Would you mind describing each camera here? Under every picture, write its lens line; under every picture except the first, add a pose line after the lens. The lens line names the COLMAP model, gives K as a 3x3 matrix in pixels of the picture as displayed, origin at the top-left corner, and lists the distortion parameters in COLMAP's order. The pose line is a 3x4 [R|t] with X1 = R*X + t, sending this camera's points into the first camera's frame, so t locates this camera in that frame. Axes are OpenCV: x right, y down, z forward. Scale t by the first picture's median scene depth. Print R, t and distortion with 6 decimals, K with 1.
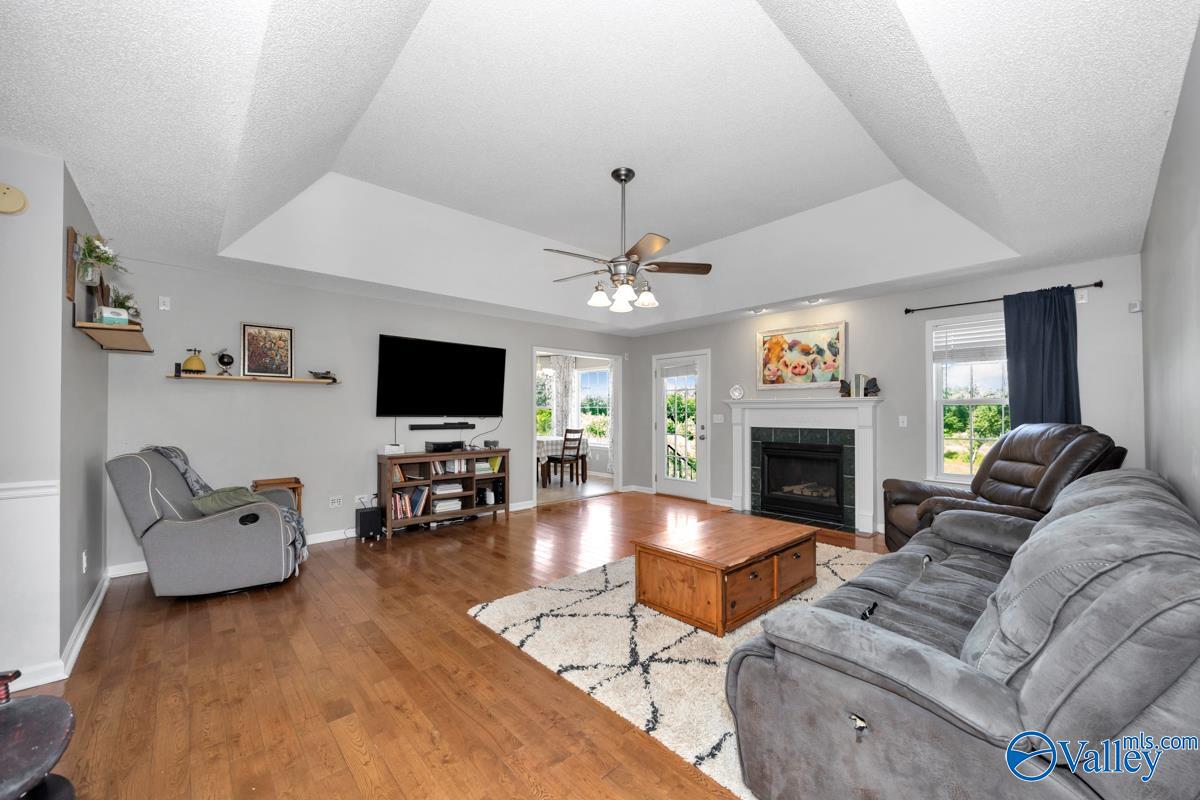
lens RADIAL K [[480.7, 0, 587.0], [0, 480.7, 410.4], [0, 0, 1]] dist [0.000502, -0.000096]
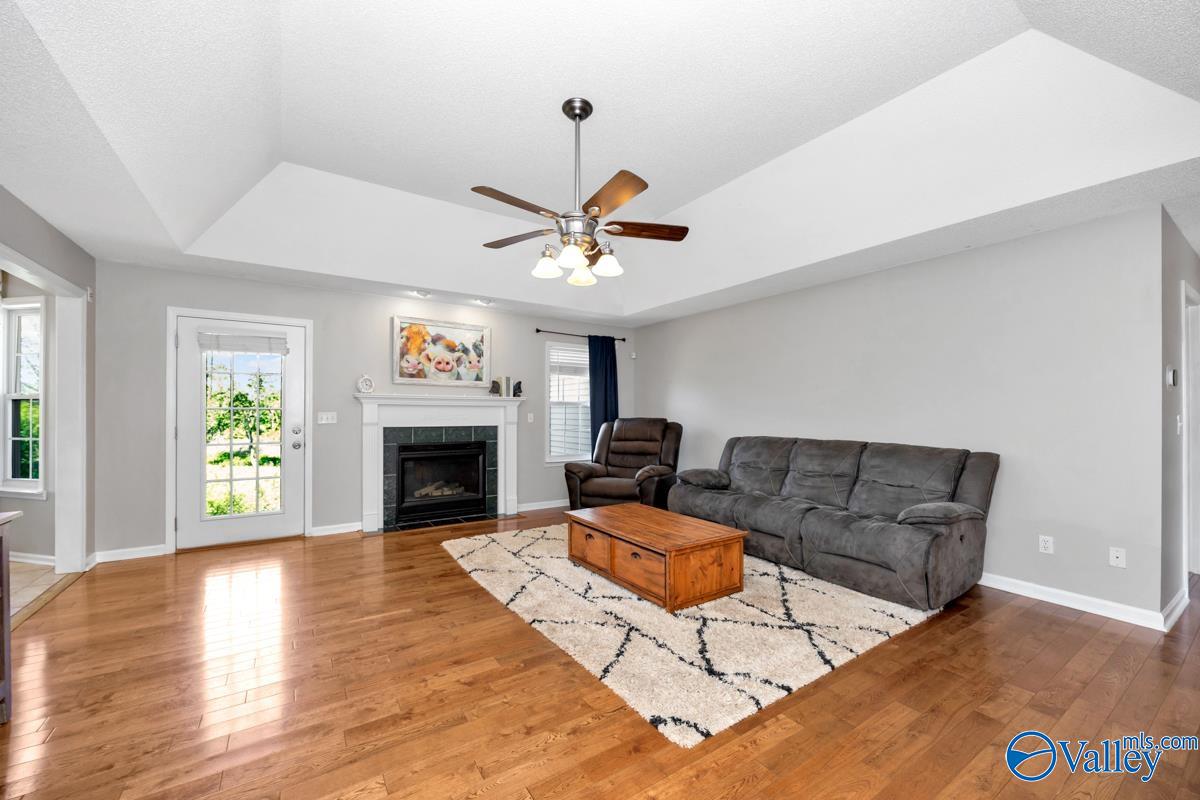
lens RADIAL K [[469.6, 0, 630.6], [0, 469.6, 415.5], [0, 0, 1]] dist [0.001154, -0.000018]
pose [[0.099332, -0.005864, 0.995037, -0.464643], [-0.008418, 0.999942, 0.006734, 0.005578], [-0.995019, -0.009045, 0.099277, 0.542528]]
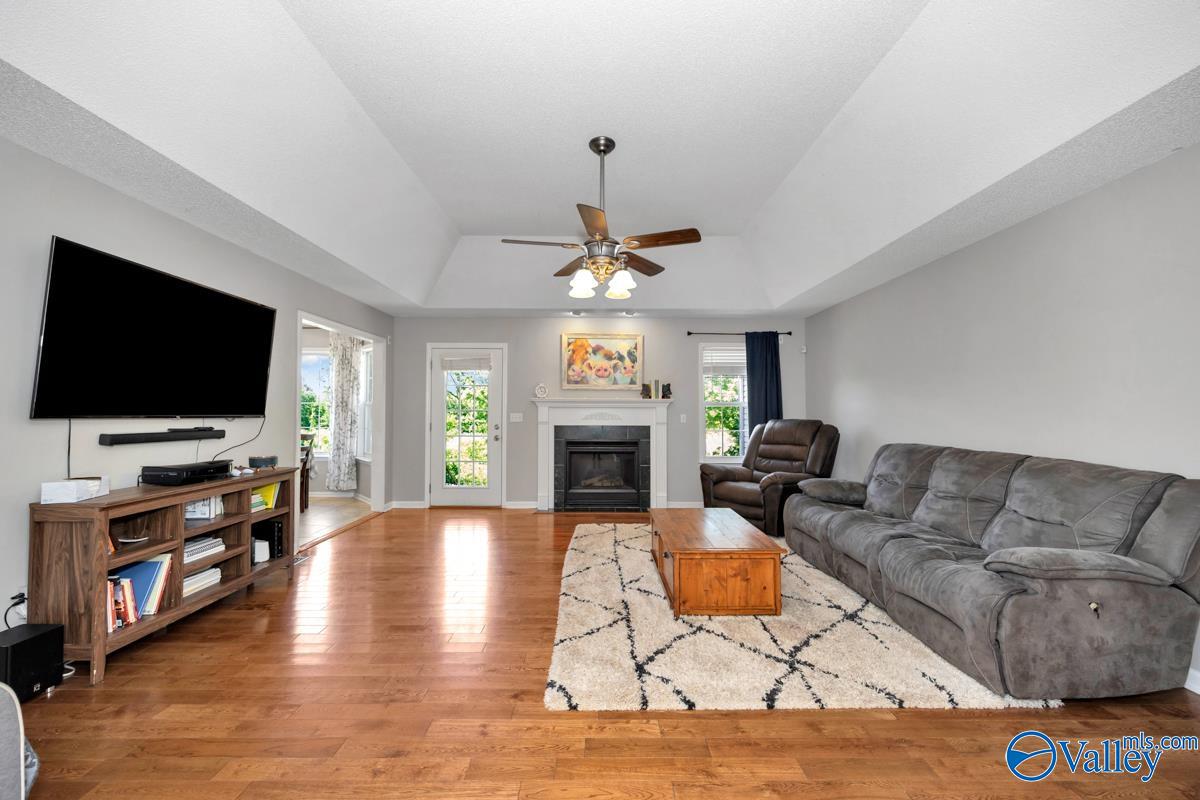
lens RADIAL K [[486.5, 0, 603.1], [0, 486.5, 401.5], [0, 0, 1]] dist [0.002138, 0.000026]
pose [[0.641308, 0.017449, 0.767085, -0.417114], [-0.006383, 0.999828, -0.017407, 0.001202], [-0.767257, 0.006267, 0.641309, 0.289945]]
